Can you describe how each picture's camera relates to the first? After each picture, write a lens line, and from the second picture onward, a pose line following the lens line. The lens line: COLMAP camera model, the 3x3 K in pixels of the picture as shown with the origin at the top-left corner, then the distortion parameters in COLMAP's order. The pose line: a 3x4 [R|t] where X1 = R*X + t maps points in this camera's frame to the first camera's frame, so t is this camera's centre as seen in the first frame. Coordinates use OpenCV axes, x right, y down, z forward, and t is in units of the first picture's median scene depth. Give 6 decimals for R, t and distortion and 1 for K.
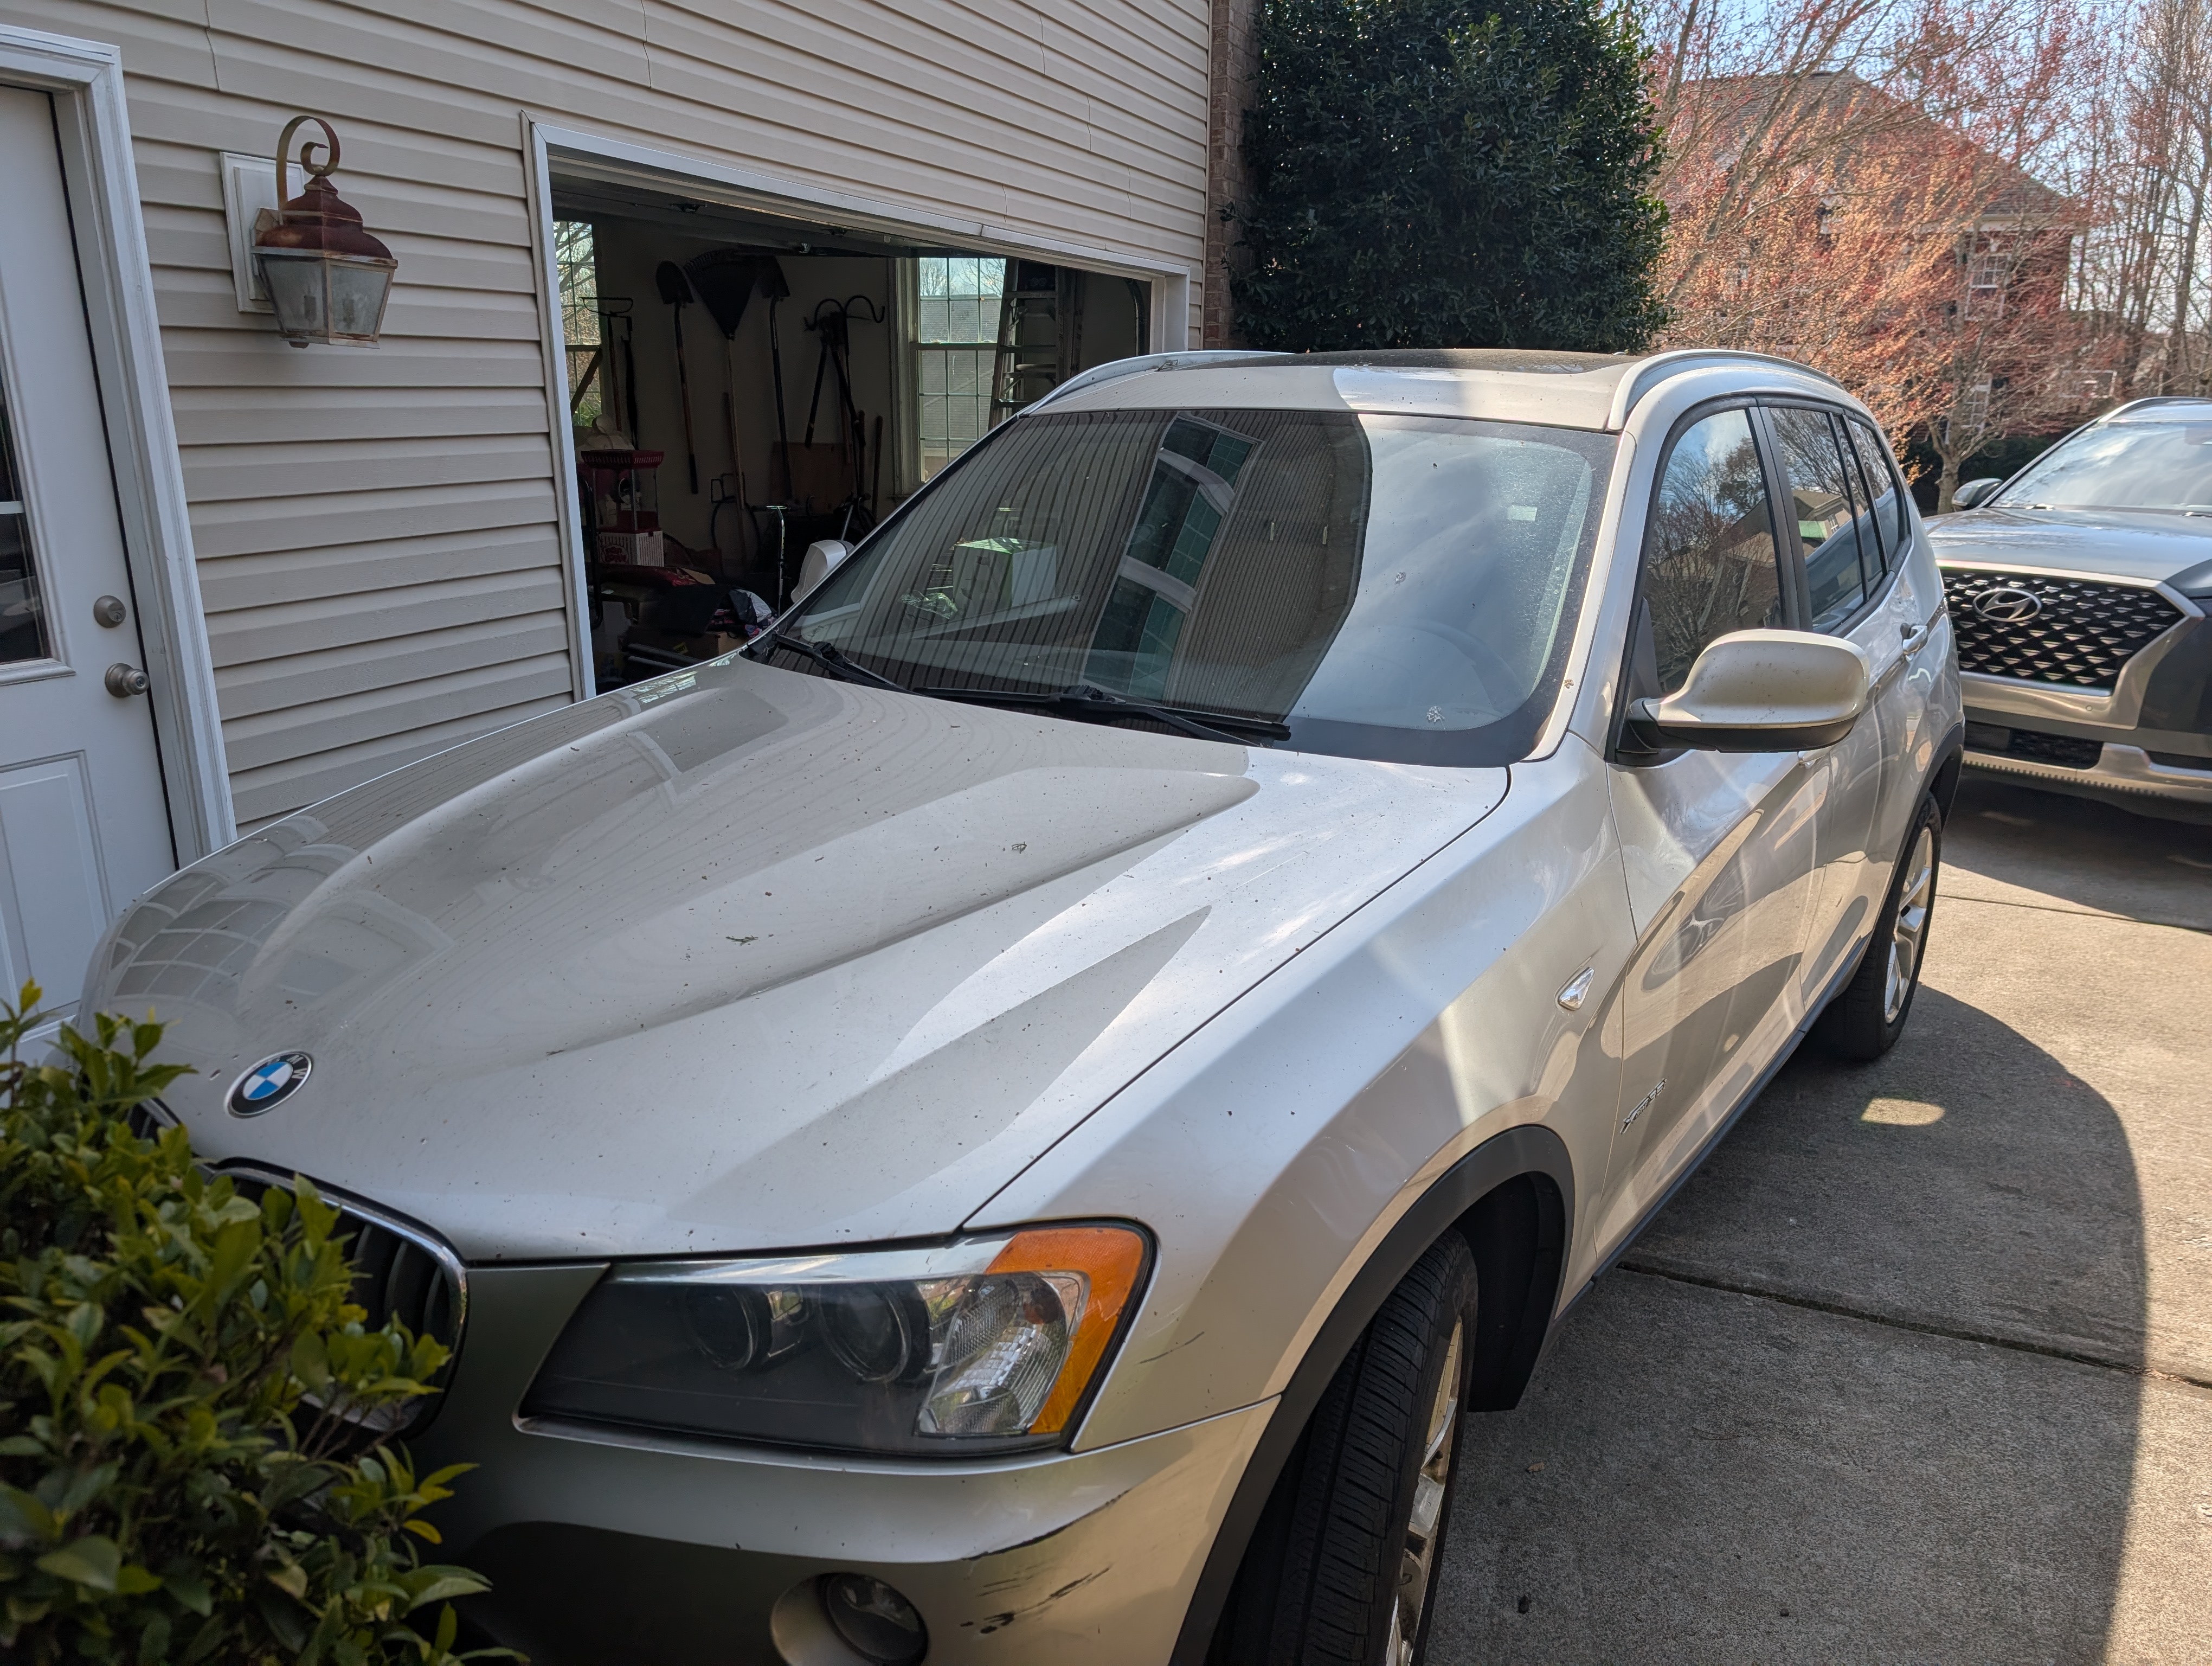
lens RADIAL K [[1635.3, 0, 1106.0], [0, 1635.3, 833.0], [0, 0, 1]] dist [0.032135, 0.002334]
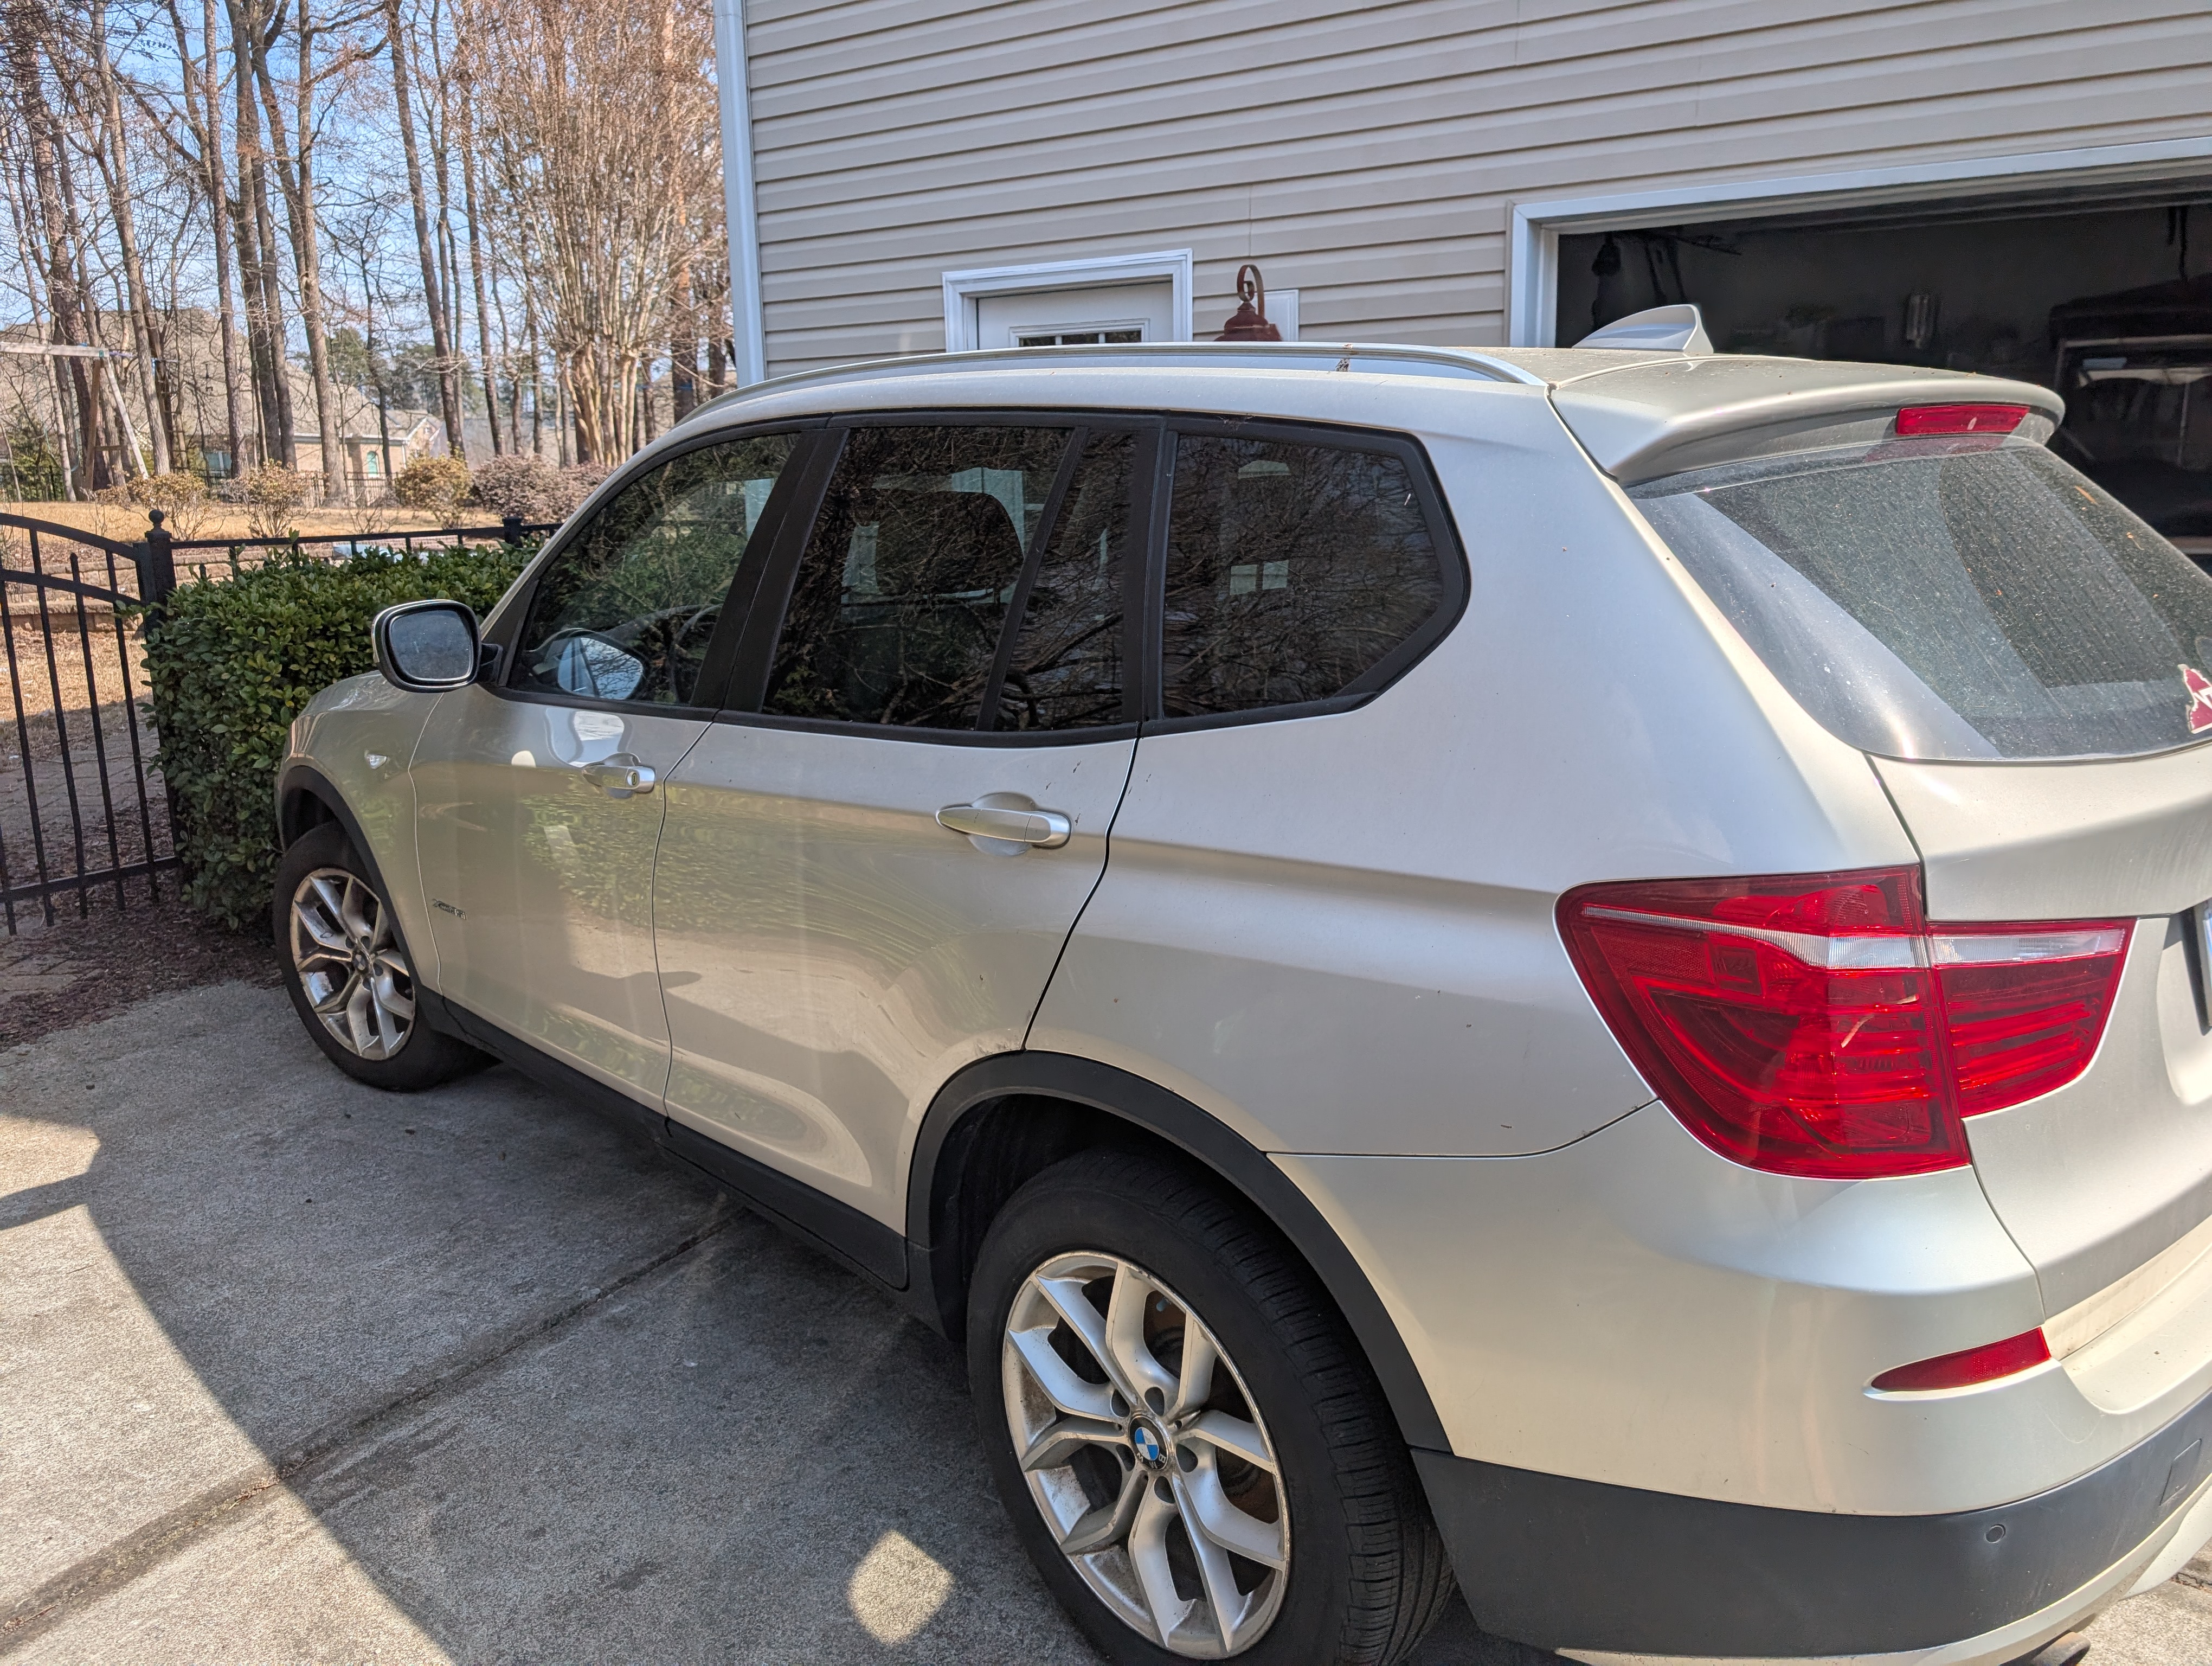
lens RADIAL K [[1635.3, 0, 1106.0], [0, 1635.3, 833.0], [0, 0, 1]] dist [0.032135, 0.002334]
pose [[-0.210777, 0.205413, -0.955708, 1.282201], [-0.245553, 0.935199, 0.255160, -0.331862], [0.946191, 0.288459, -0.146679, 1.417268]]
